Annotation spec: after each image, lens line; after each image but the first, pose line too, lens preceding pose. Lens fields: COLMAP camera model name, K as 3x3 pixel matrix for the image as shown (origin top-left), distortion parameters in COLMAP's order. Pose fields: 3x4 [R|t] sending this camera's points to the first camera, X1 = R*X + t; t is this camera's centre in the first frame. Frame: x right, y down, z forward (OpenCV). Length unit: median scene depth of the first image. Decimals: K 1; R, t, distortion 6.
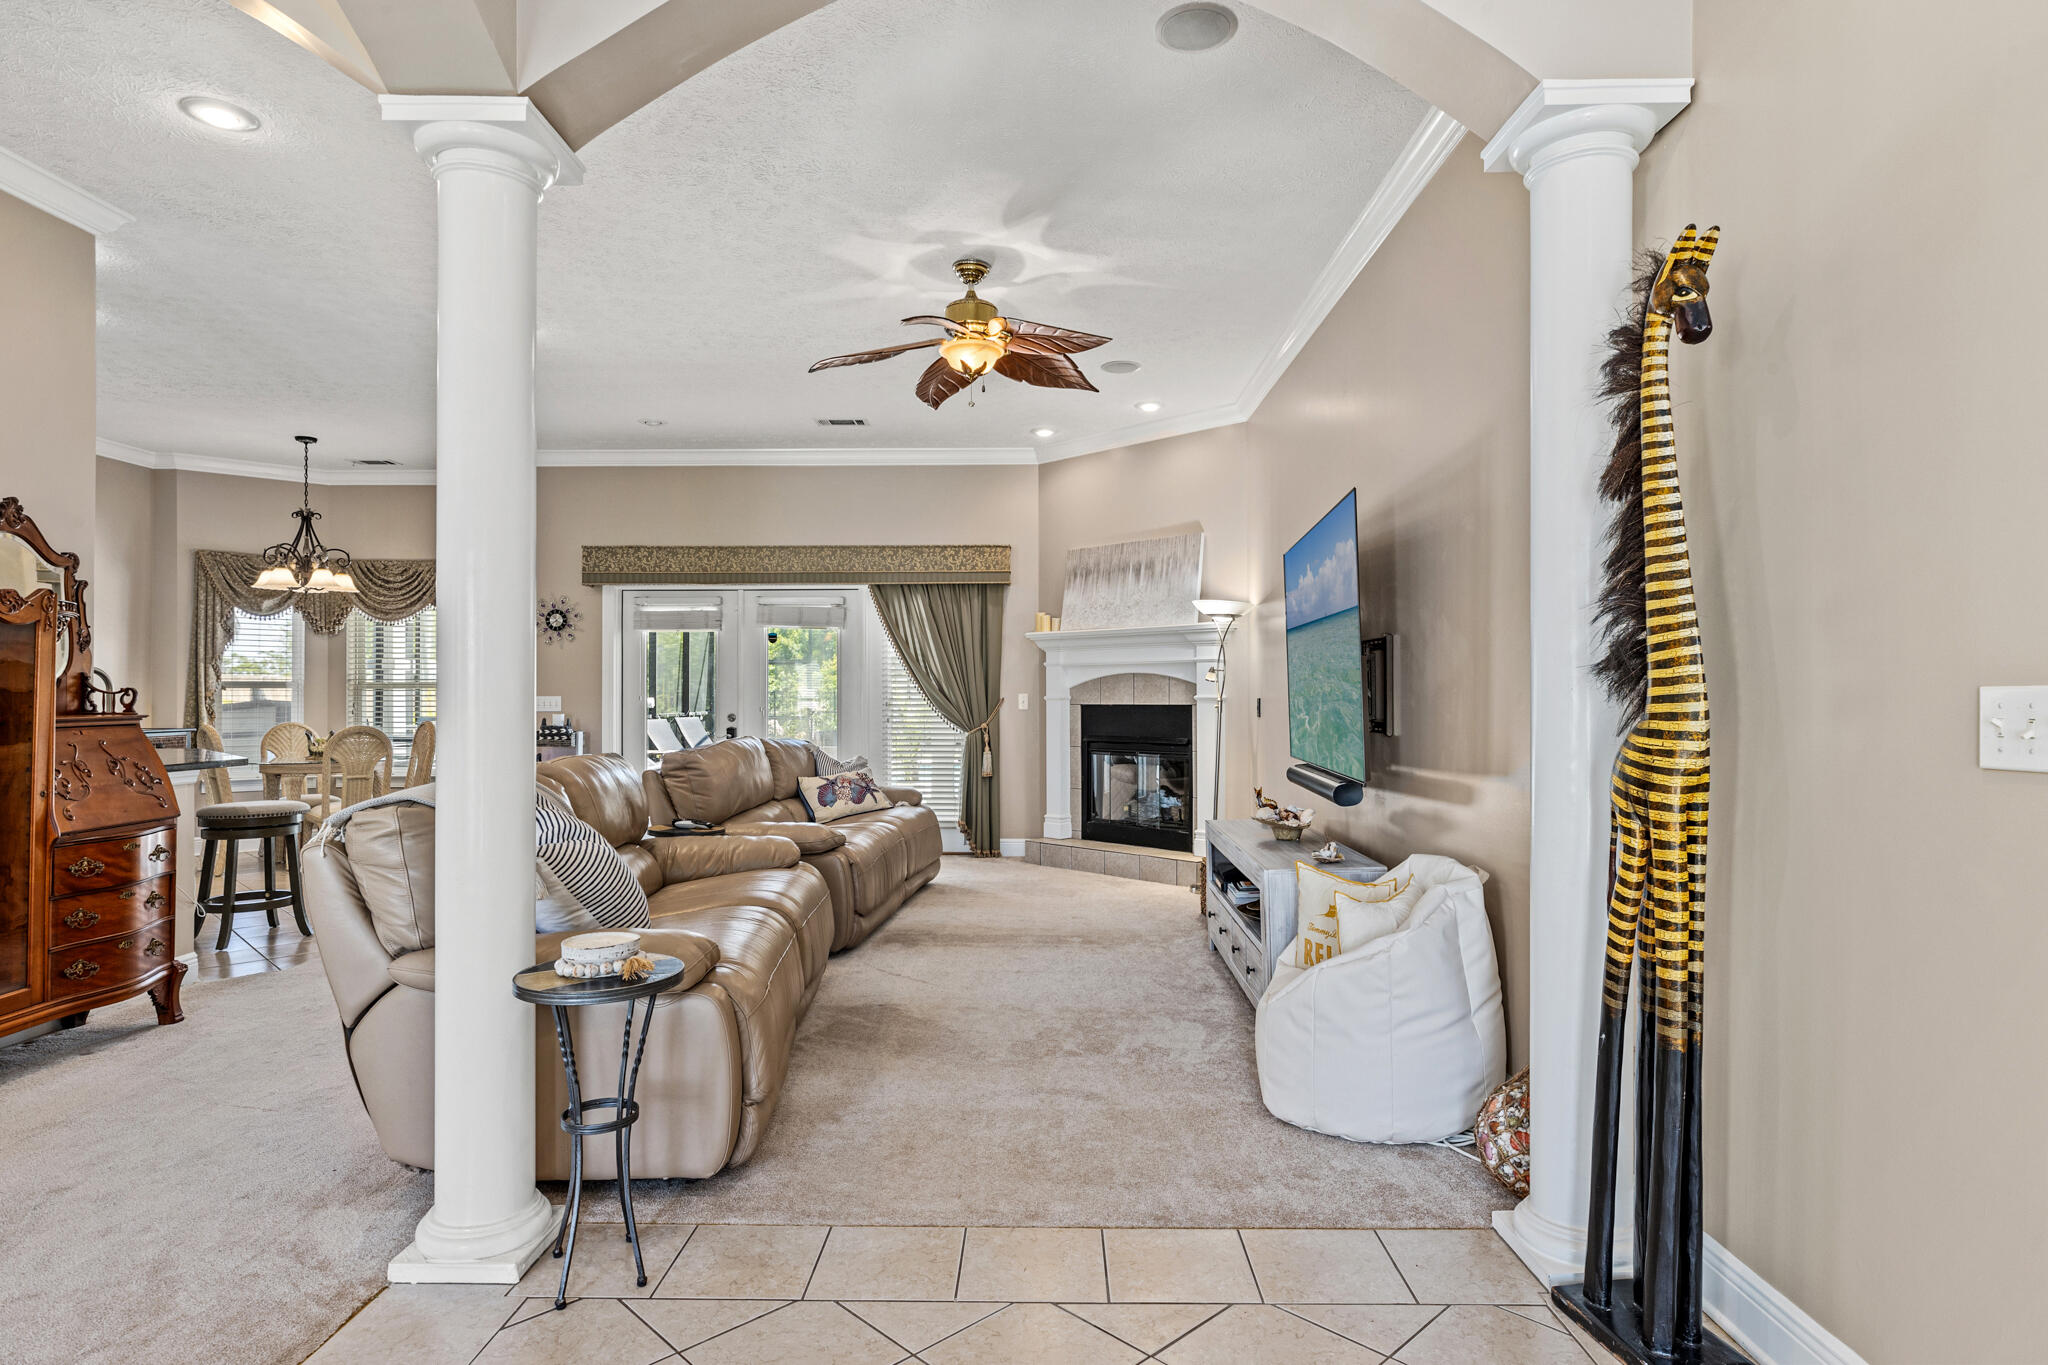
lens RADIAL K [[1109.4, 0, 1023.8], [0, 1109.4, 689.7], [0, 0, 1]] dist [-0.007104, -0.000533]
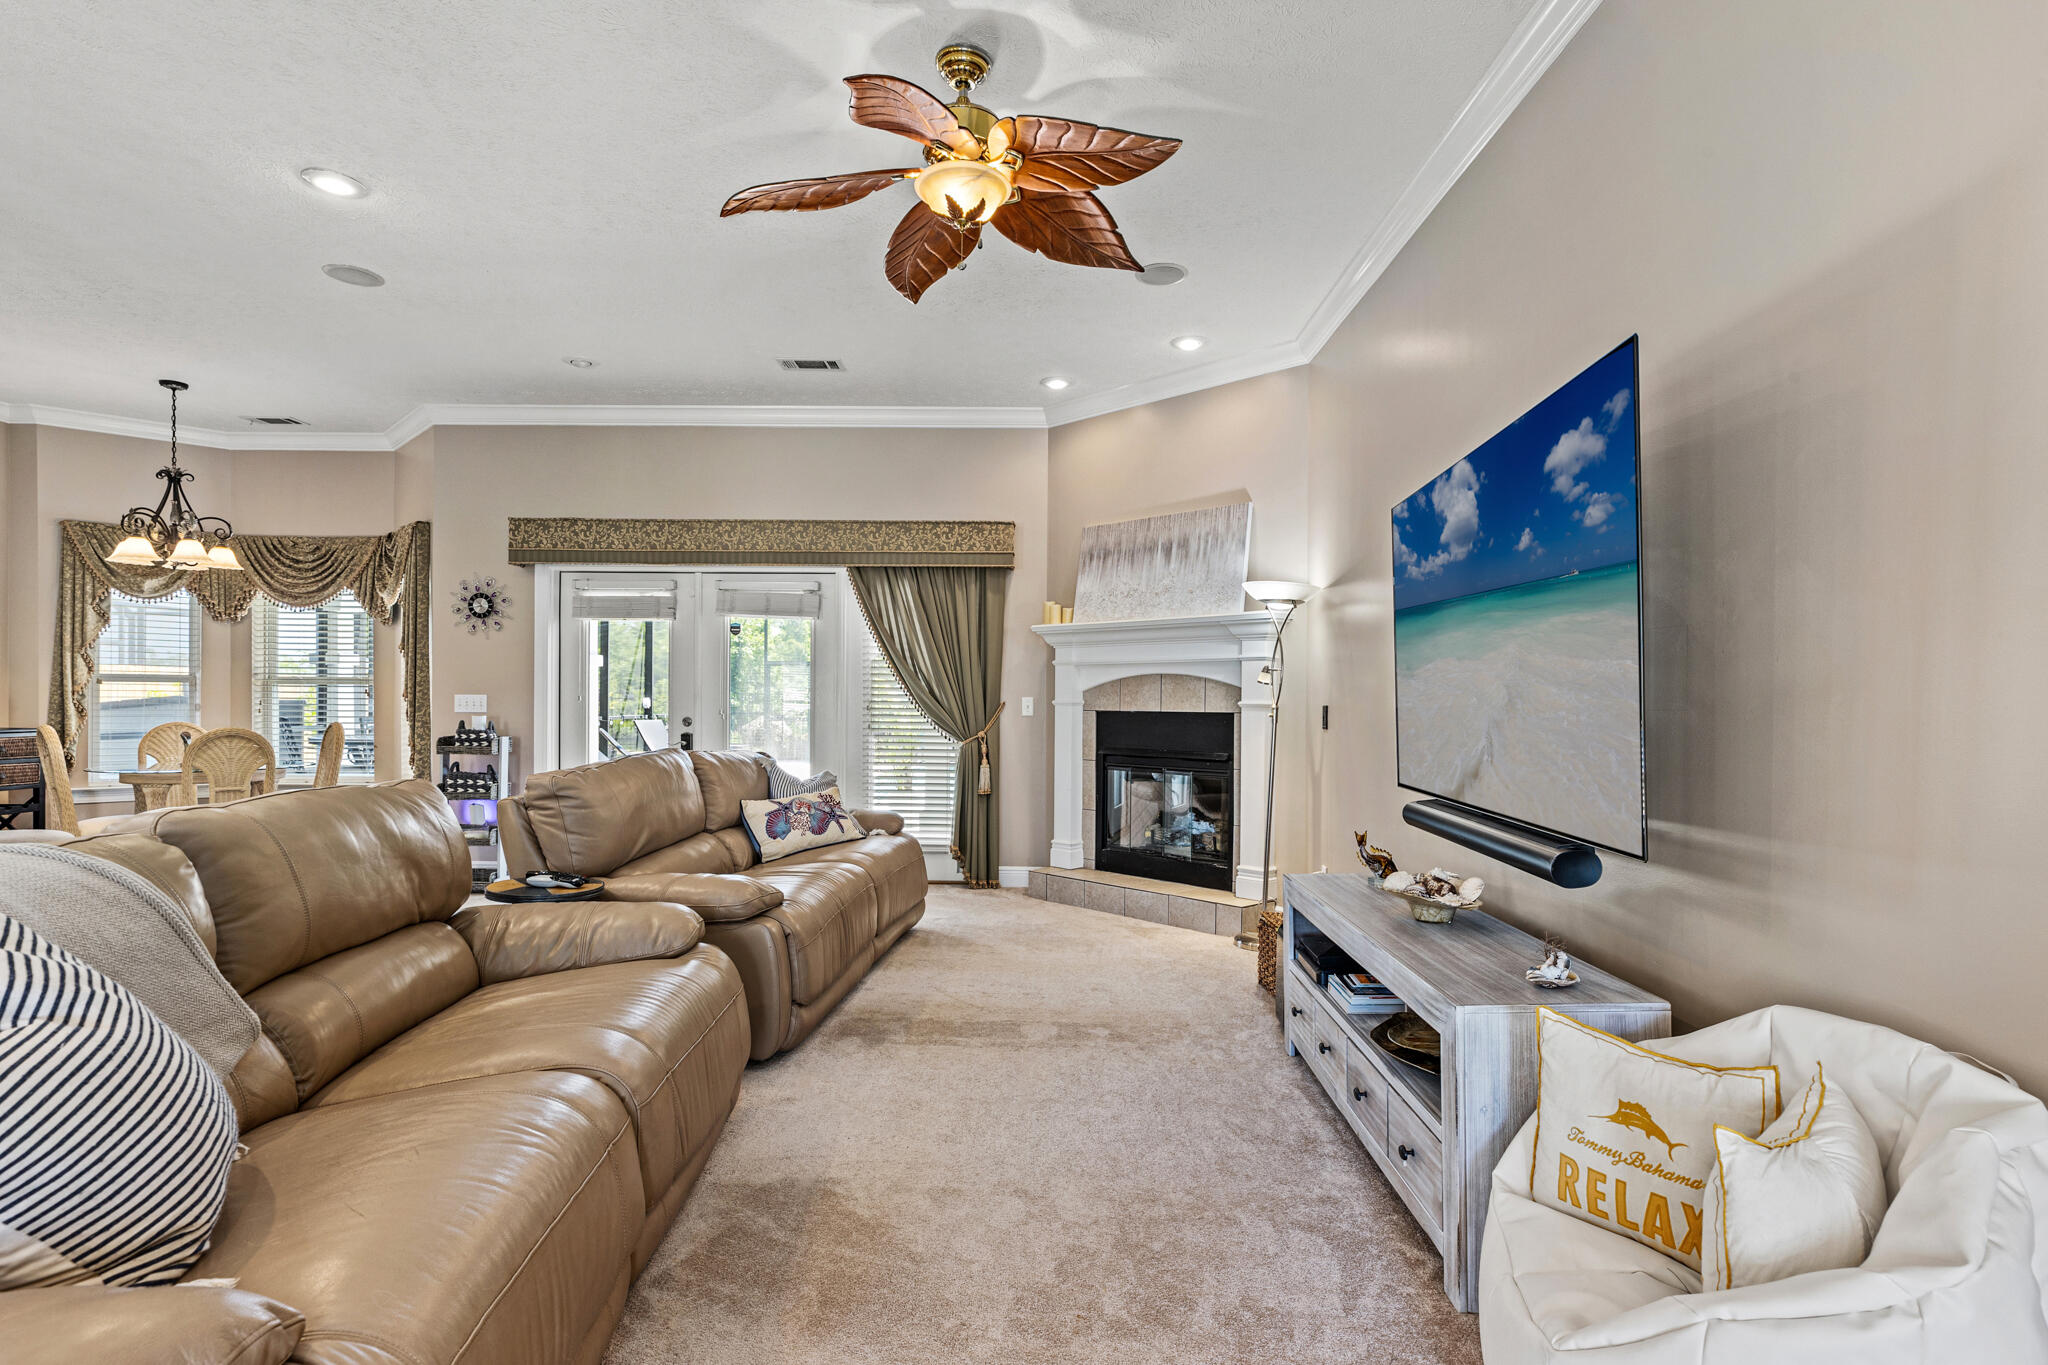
lens RADIAL K [[1031.1, 0, 1034.0], [0, 1031.1, 698.3], [0, 0, 1]] dist [0.001293, 0.000045]
pose [[0.999893, 0.009833, 0.010830, -0.005239], [-0.009875, 0.999944, 0.003816, 0.001600], [-0.010792, -0.003923, 0.999934, 0.248787]]
